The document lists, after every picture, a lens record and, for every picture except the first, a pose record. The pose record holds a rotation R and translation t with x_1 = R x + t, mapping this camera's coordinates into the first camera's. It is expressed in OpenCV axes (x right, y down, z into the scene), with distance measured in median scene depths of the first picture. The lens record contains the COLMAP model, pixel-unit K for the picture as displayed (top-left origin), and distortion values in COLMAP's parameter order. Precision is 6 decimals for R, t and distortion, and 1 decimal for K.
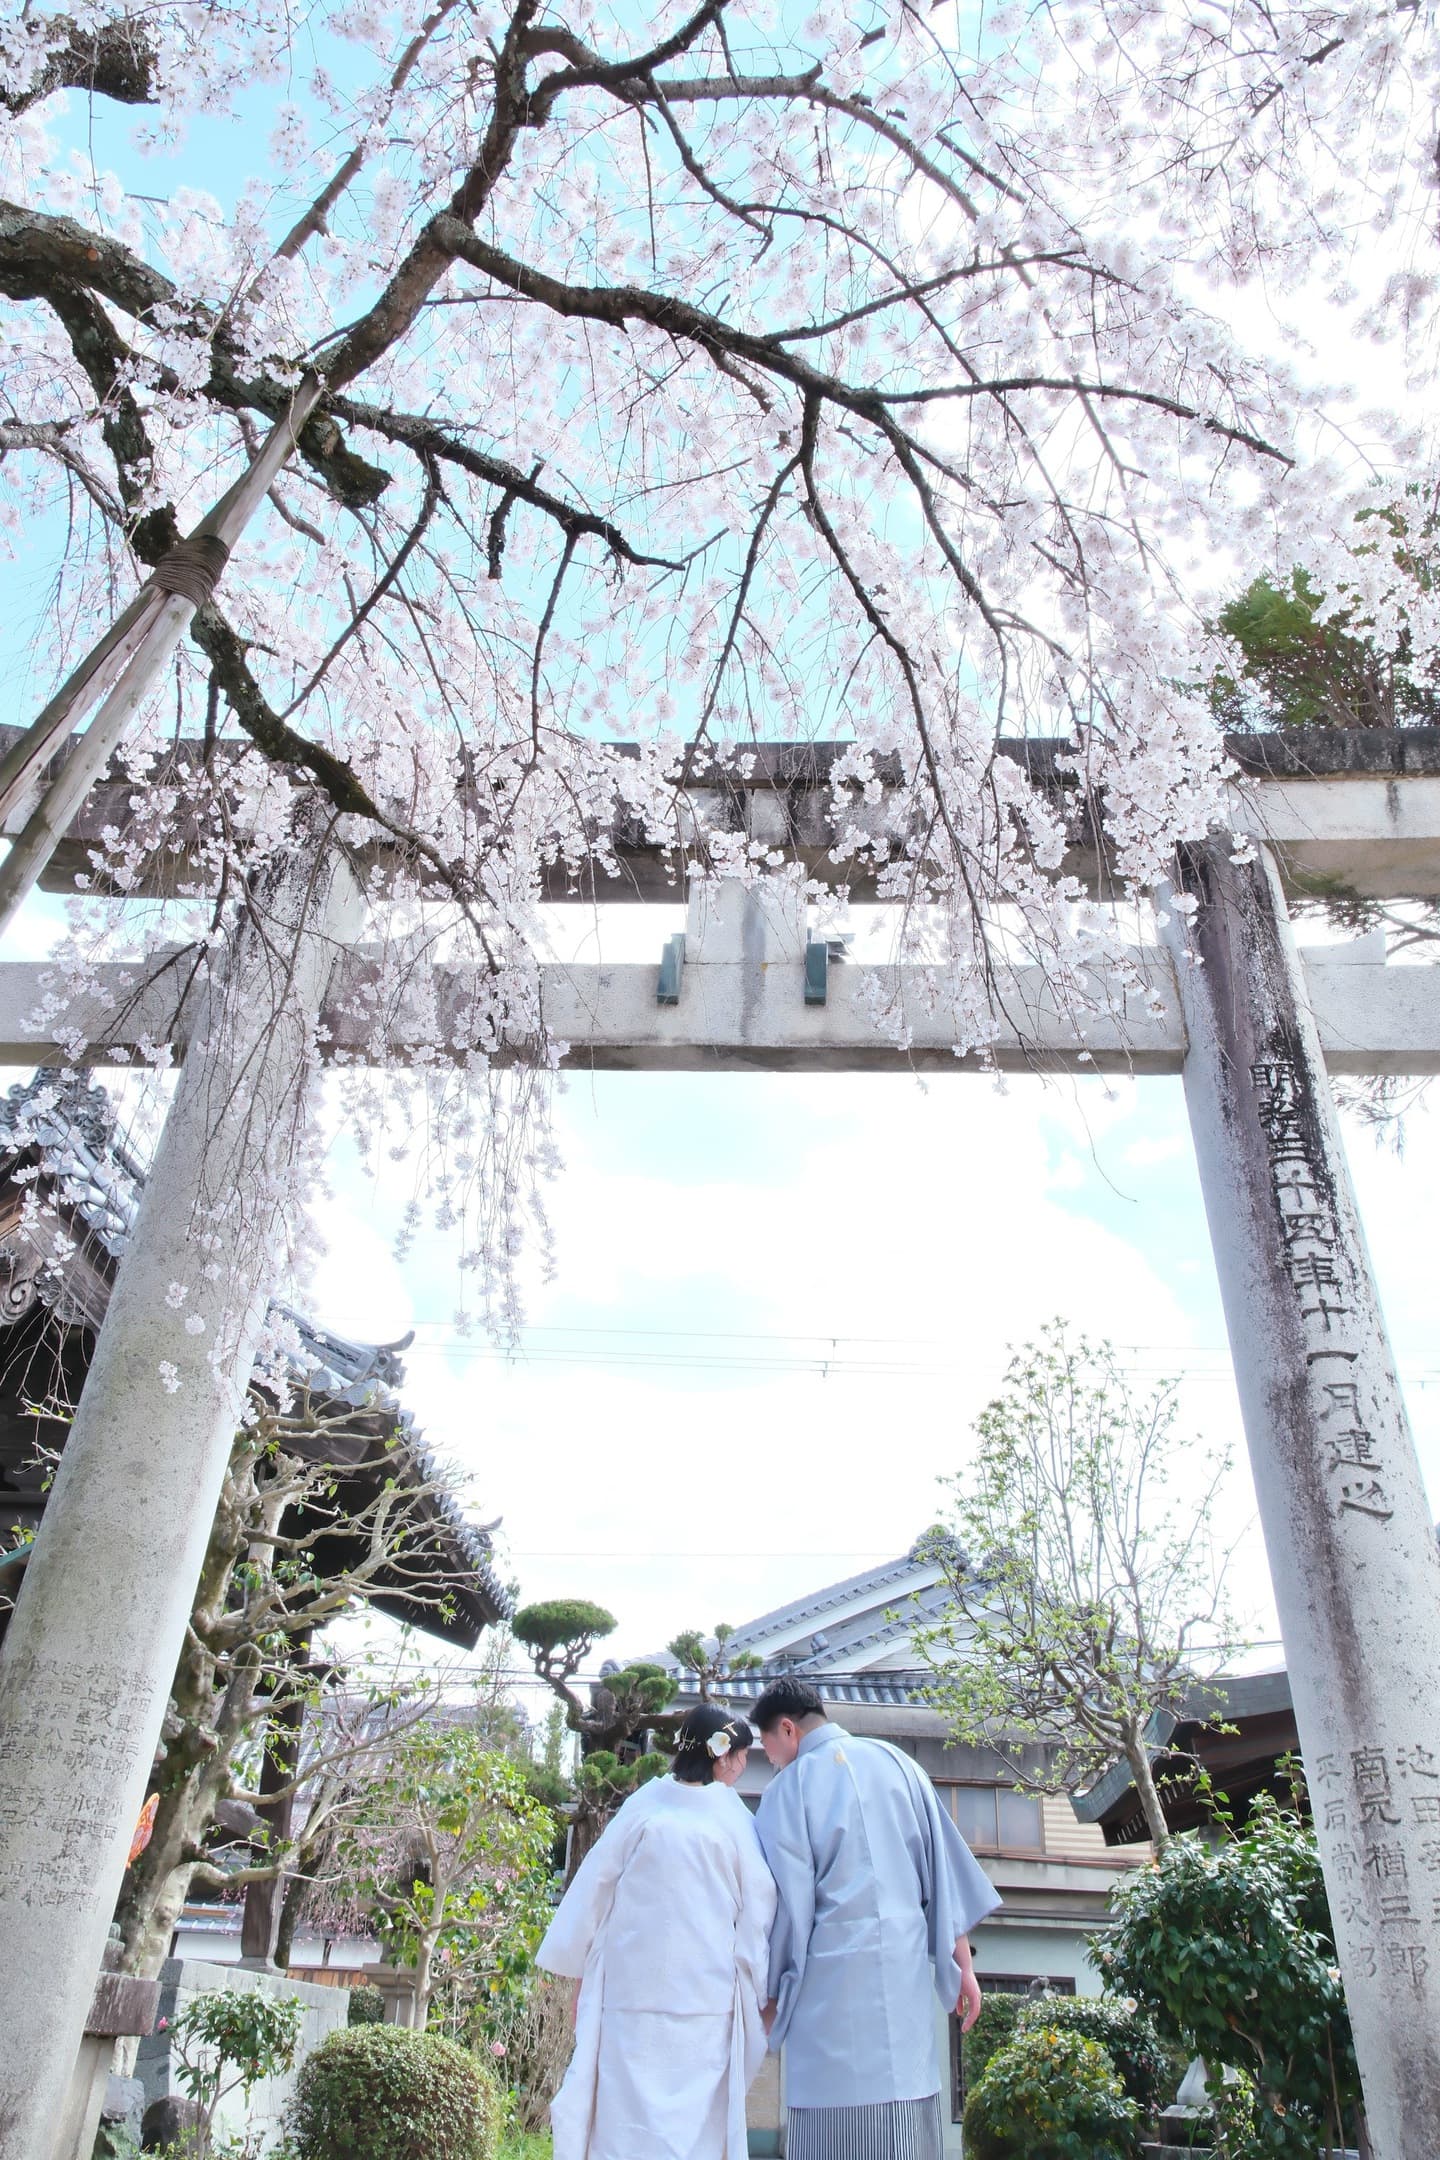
lens RADIAL K [[1584.2, 0, 720.0], [0, 1584.2, 1080.0], [0, 0, 1]] dist [-0.003716, 0.000747]
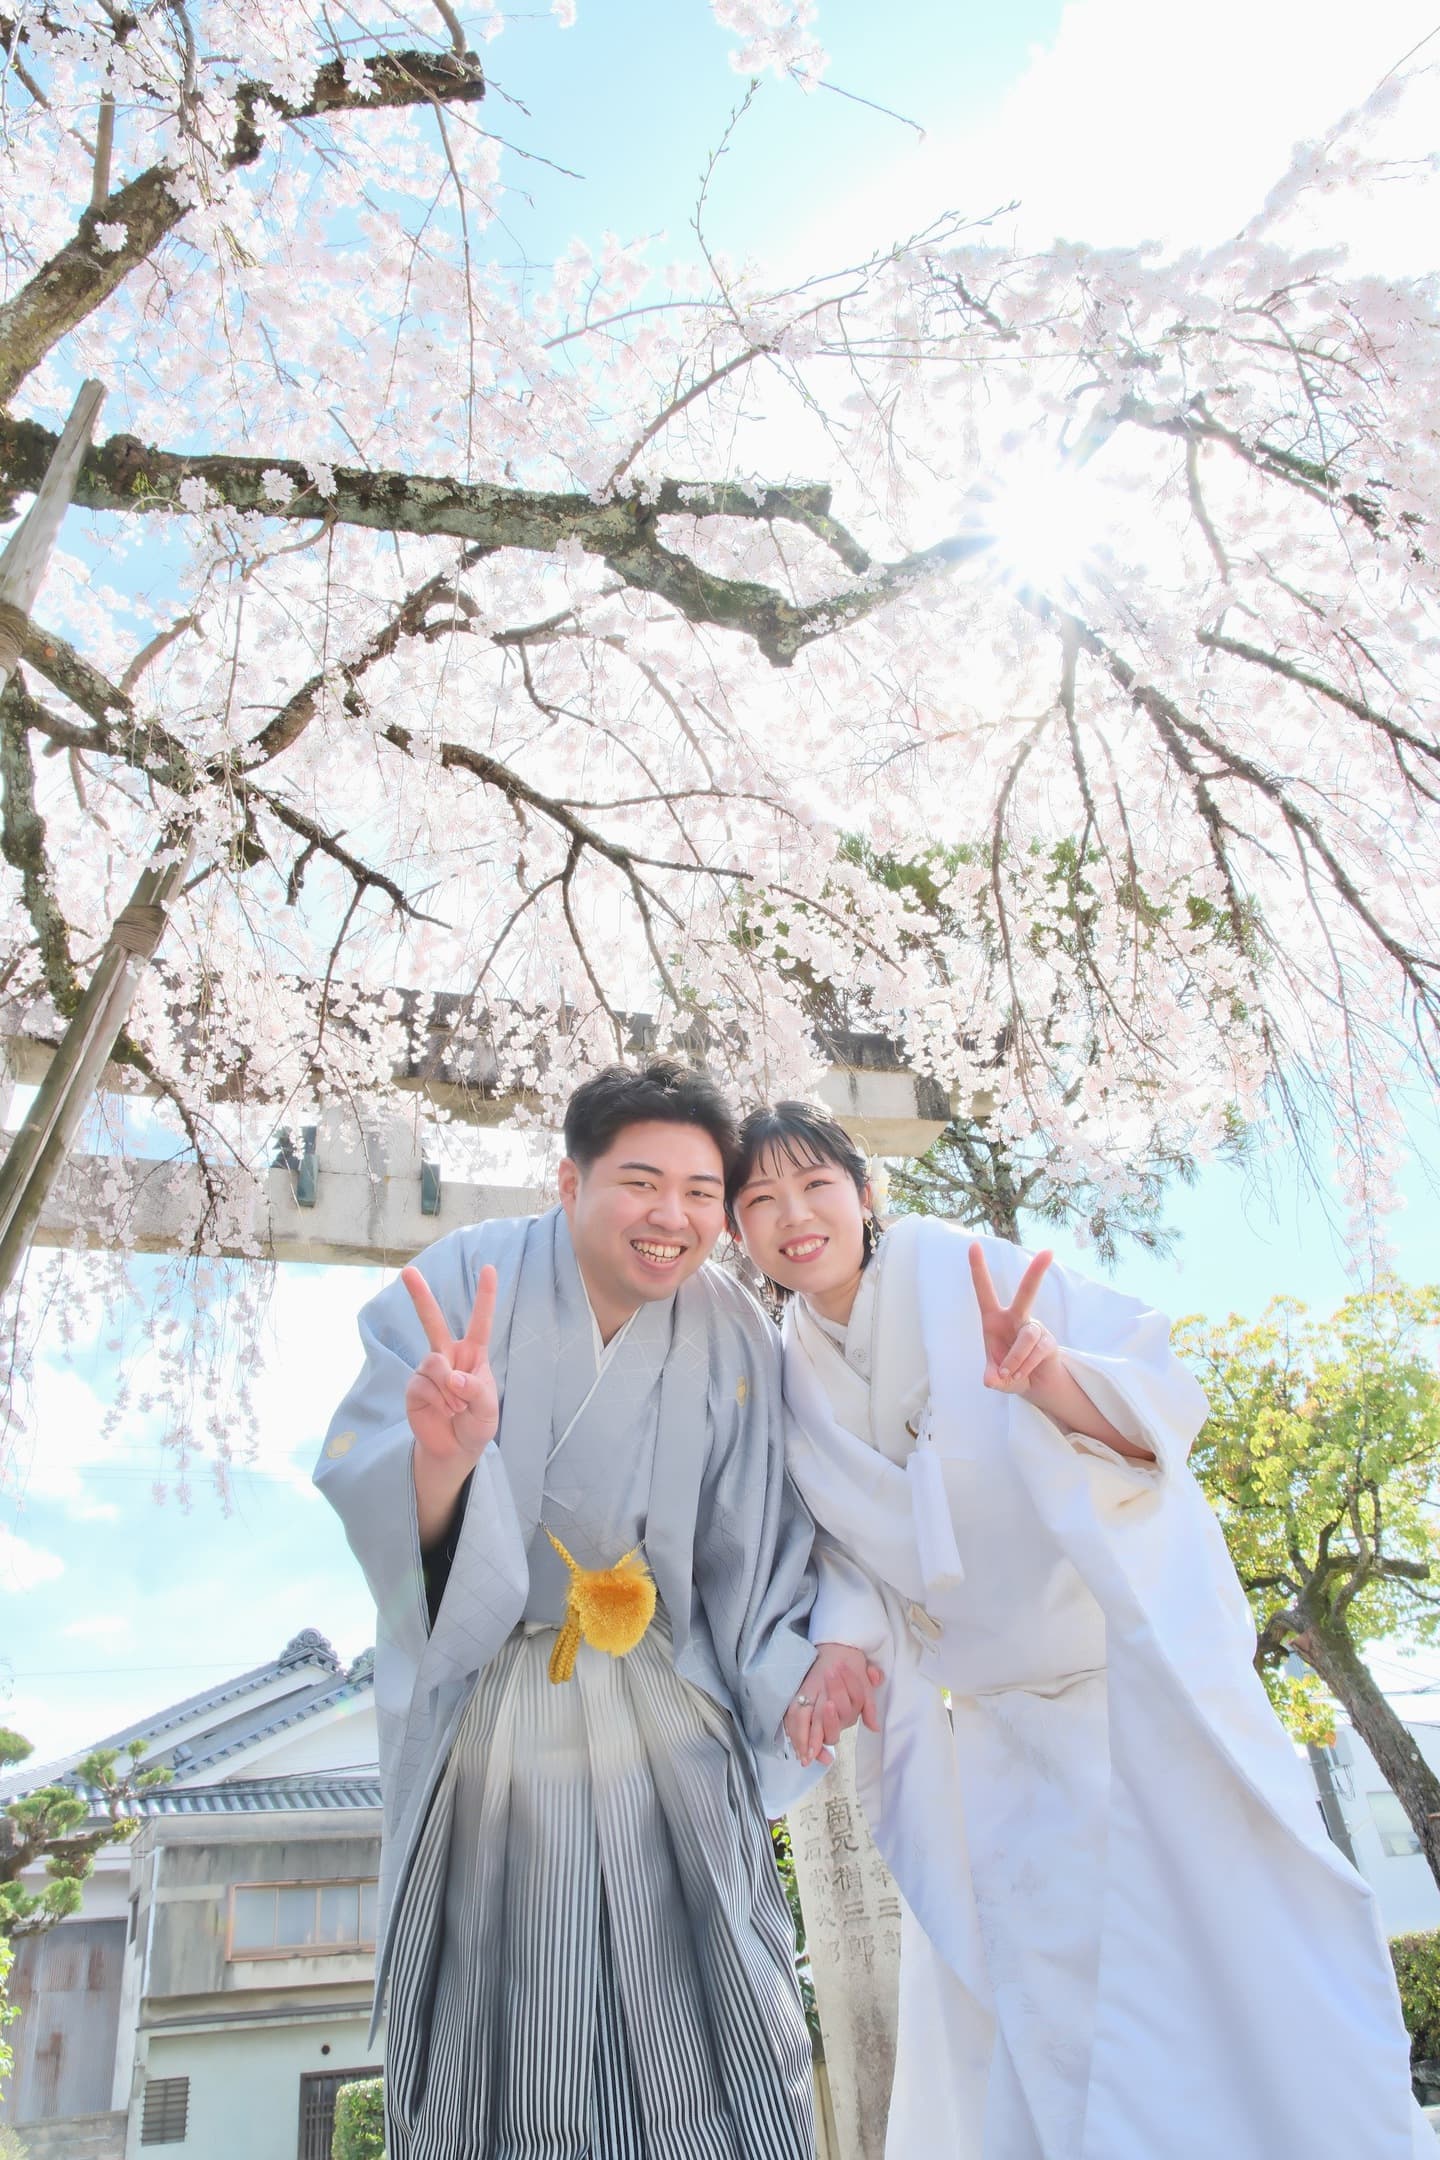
lens RADIAL K [[1526.5, 0, 735.6], [0, 1526.5, 1042.8], [0, 0, 1]] dist [-0.060492, 0.030440]
pose [[0.913445, 0.100923, 0.394249, -0.286948], [-0.064926, 0.992494, -0.103640, -0.105473], [-0.401749, 0.069072, 0.913141, -0.246528]]
